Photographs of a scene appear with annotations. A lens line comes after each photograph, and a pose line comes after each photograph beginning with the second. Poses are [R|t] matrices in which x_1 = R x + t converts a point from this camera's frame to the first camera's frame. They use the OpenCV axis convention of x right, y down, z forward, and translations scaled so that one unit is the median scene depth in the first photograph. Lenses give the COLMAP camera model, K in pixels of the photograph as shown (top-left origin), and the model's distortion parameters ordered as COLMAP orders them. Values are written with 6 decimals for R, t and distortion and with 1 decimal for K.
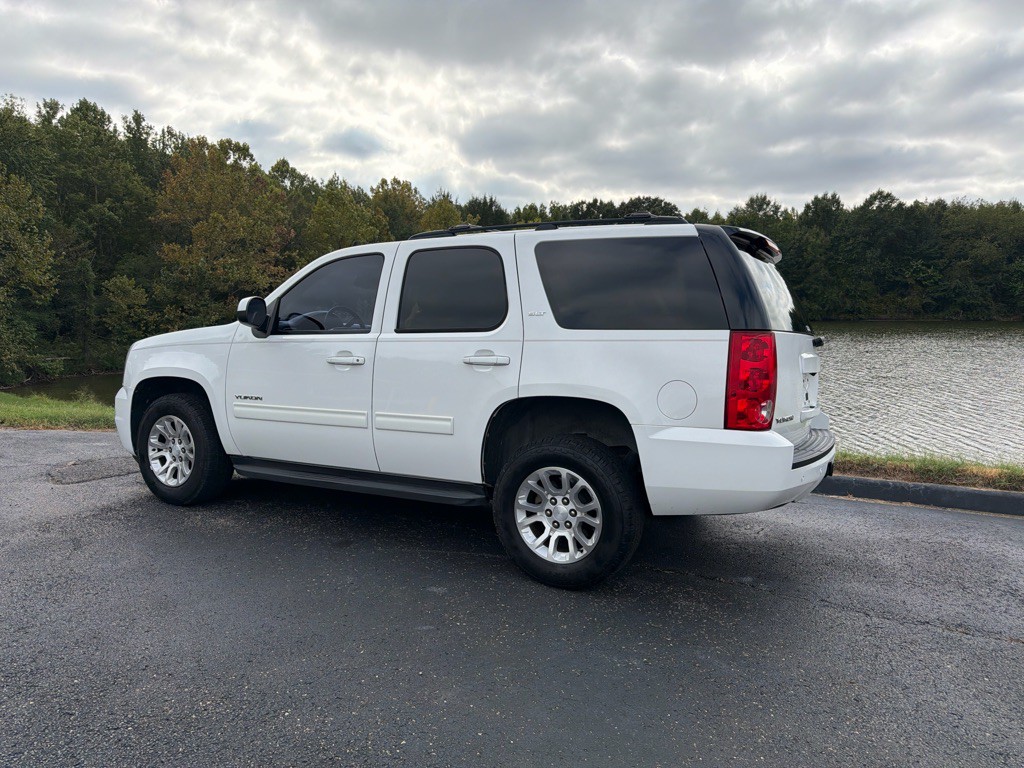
lens RADIAL K [[729.4, 0, 514.5], [0, 729.4, 379.3], [0, 0, 1]] dist [0.072200, -0.090364]
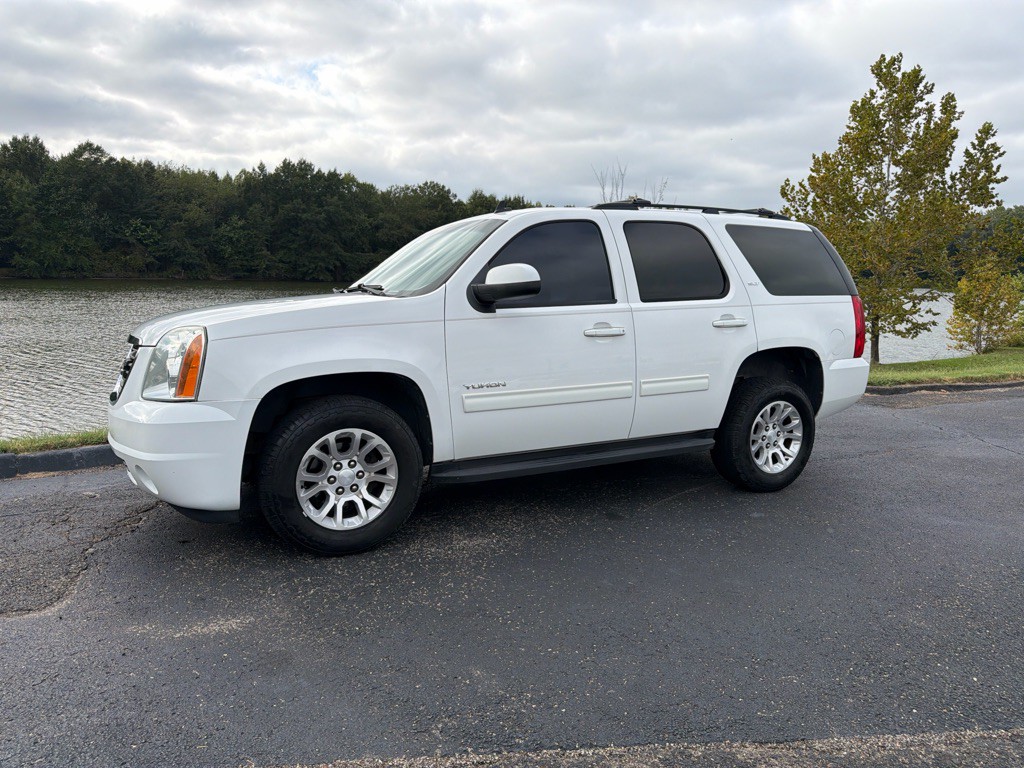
lens RADIAL K [[731.0, 0, 511.8], [0, 731.0, 386.1], [0, 0, 1]] dist [0.064575, -0.081502]
pose [[0.538110, -0.115454, 0.834930, -0.853138], [0.061073, 0.993311, 0.097993, -0.043736], [-0.840659, -0.001739, 0.541562, 0.445332]]
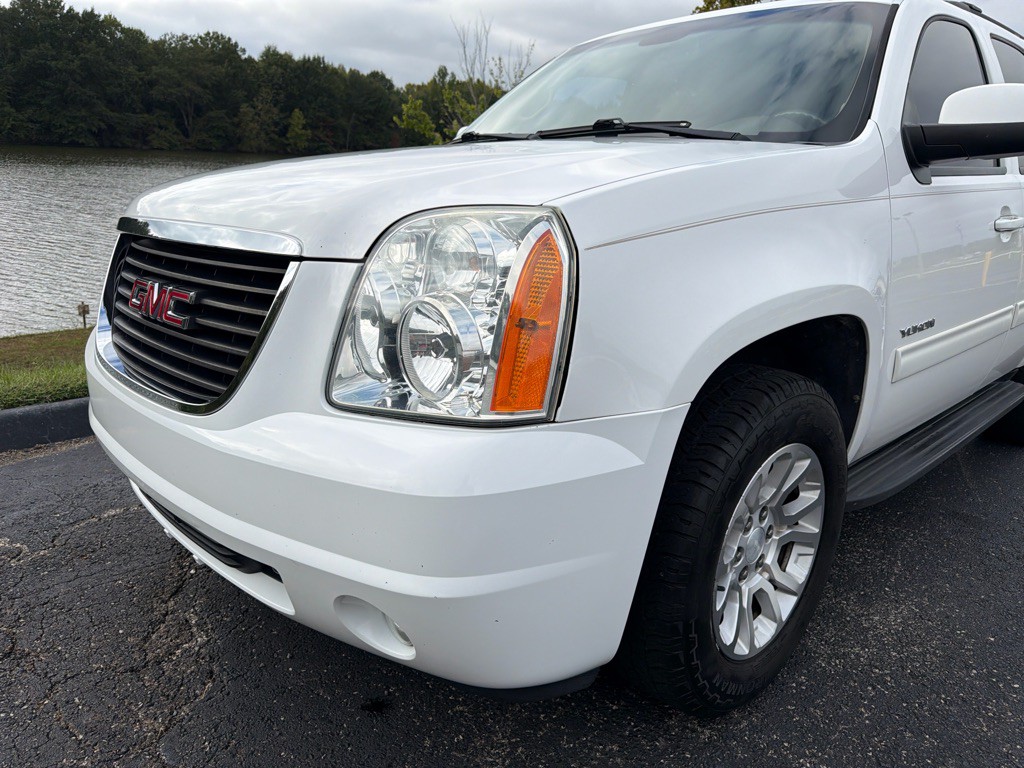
lens RADIAL K [[738.8, 0, 509.6], [0, 738.8, 385.1], [0, 0, 1]] dist [0.006043, -0.008164]
pose [[0.304260, -0.262259, 0.915776, -0.694467], [0.037932, 0.963928, 0.263447, -0.054383], [-0.951834, -0.045419, 0.303233, 0.910412]]
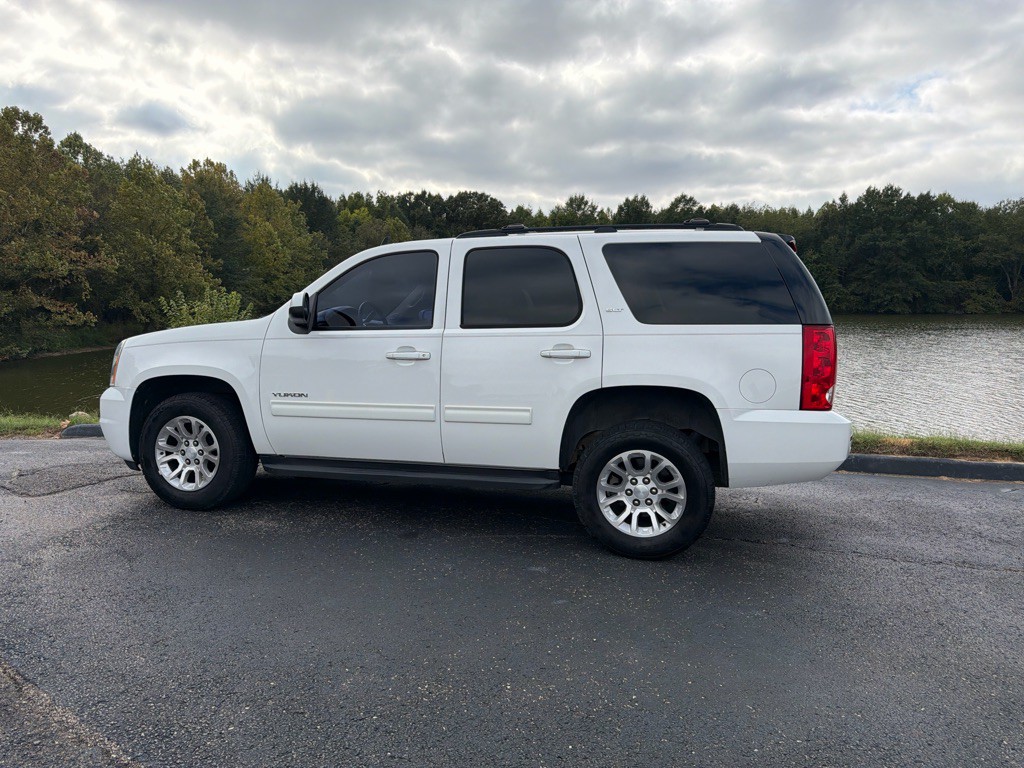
lens RADIAL K [[731.0, 0, 511.8], [0, 731.0, 386.1], [0, 0, 1]] dist [0.064575, -0.081502]
pose [[0.971894, -0.022352, 0.234357, -0.251762], [0.017879, 0.999616, 0.021191, -0.001908], [-0.234741, -0.016406, 0.971920, -0.015061]]
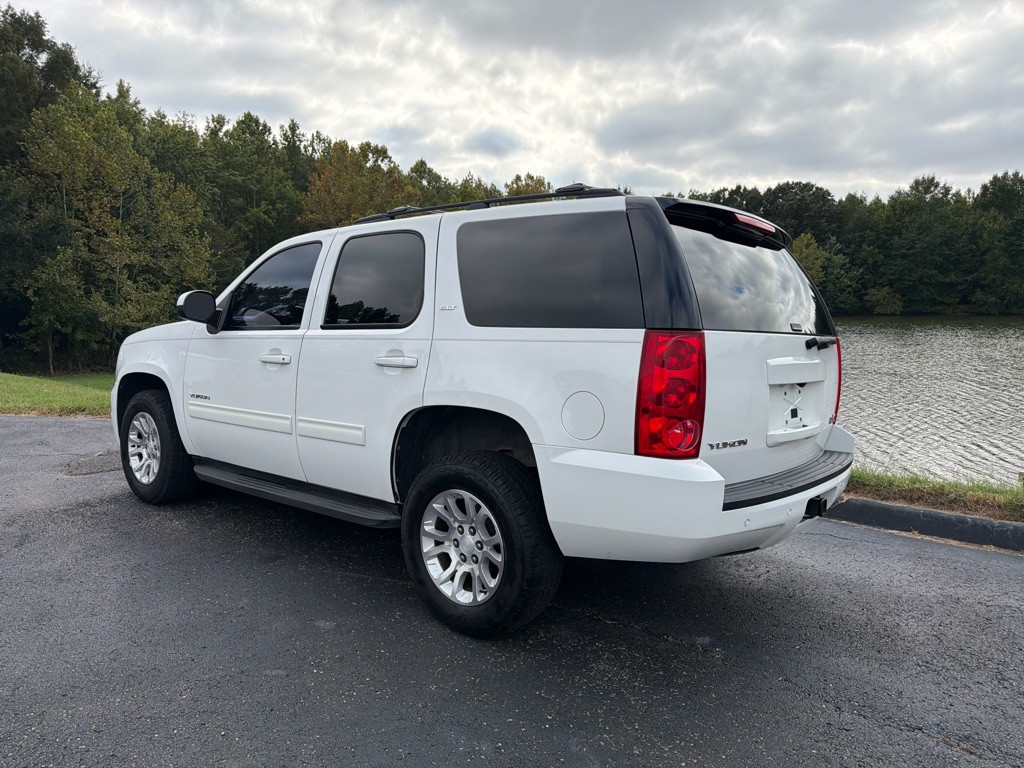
lens RADIAL K [[731.8, 0, 500.6], [0, 731.8, 376.9], [0, 0, 1]] dist [0.059760, -0.085086]
pose [[0.978860, 0.017125, -0.203814, 0.178325], [-0.016148, 0.999849, 0.006456, -0.010687], [0.203894, -0.003028, 0.978988, 0.119221]]
